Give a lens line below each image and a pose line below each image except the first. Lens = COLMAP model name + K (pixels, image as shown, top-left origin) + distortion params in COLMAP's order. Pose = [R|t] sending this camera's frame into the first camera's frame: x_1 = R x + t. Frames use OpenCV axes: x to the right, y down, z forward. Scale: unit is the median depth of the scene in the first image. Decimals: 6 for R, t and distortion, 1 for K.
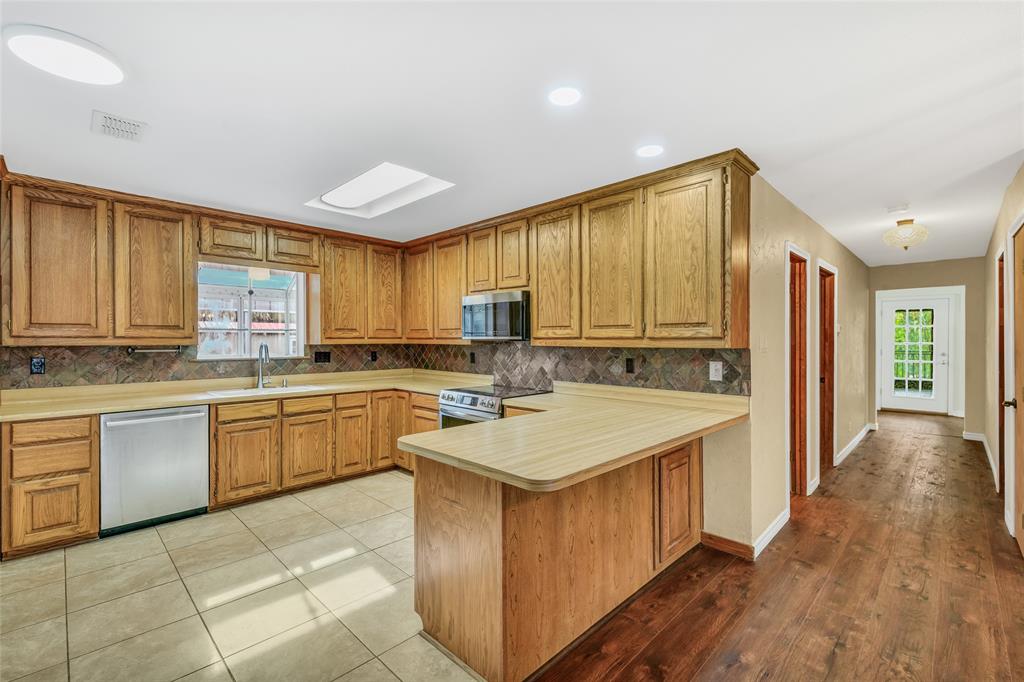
lens RADIAL K [[440.7, 0, 512.0], [0, 440.7, 341.0], [0, 0, 1]] dist [-0.000874, 0.000059]
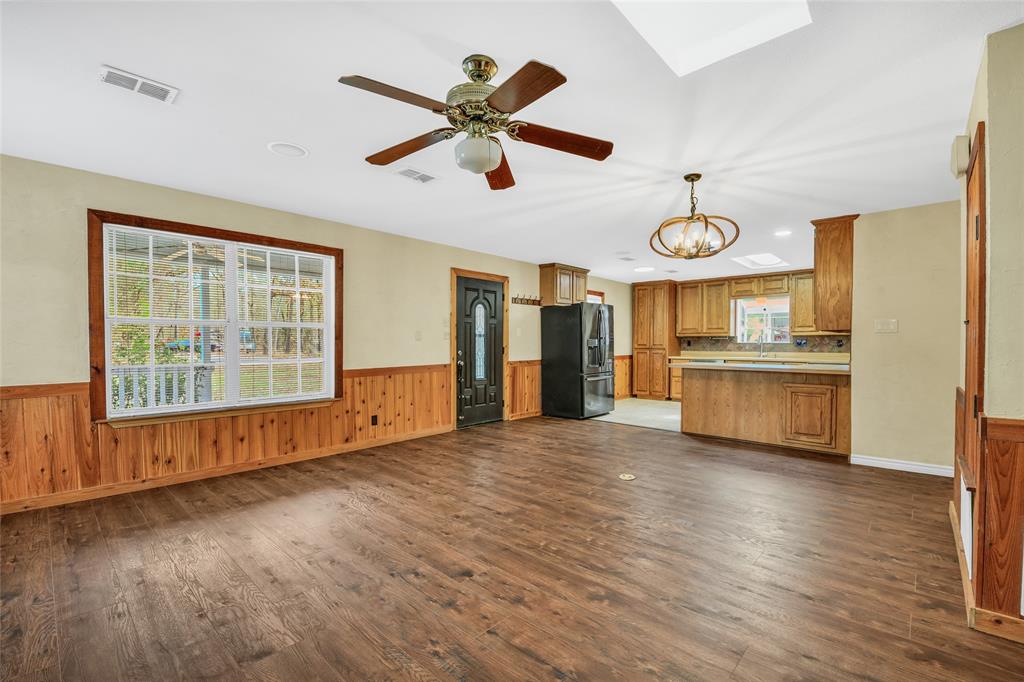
lens RADIAL K [[440.7, 0, 512.0], [0, 440.7, 341.0], [0, 0, 1]] dist [-0.000874, 0.000059]
pose [[0.037603, 0.003925, -0.999285, 1.608014], [0.000834, 0.999992, 0.003960, 0.026844], [0.999292, -0.000982, 0.037600, -0.247466]]
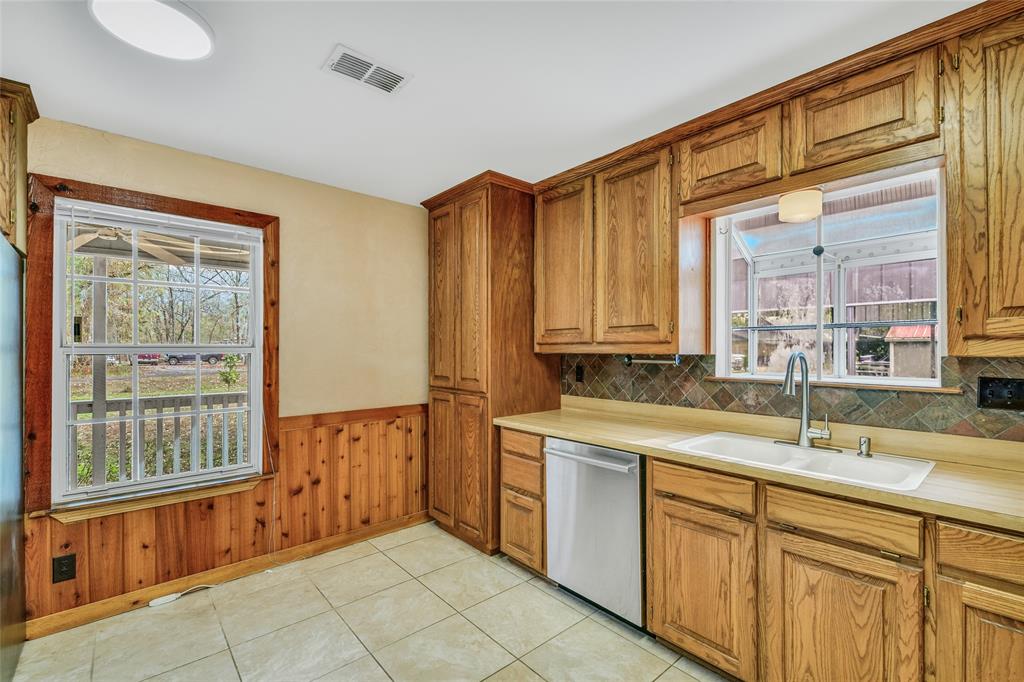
lens RADIAL K [[454.3, 0, 506.7], [0, 454.3, 346.8], [0, 0, 1]] dist [0.001734, 0.000029]
pose [[-0.076755, -0.002823, -0.997046, -0.064005], [0.003464, 0.999989, -0.003098, -0.000192], [0.997044, -0.003691, -0.076744, 0.826548]]
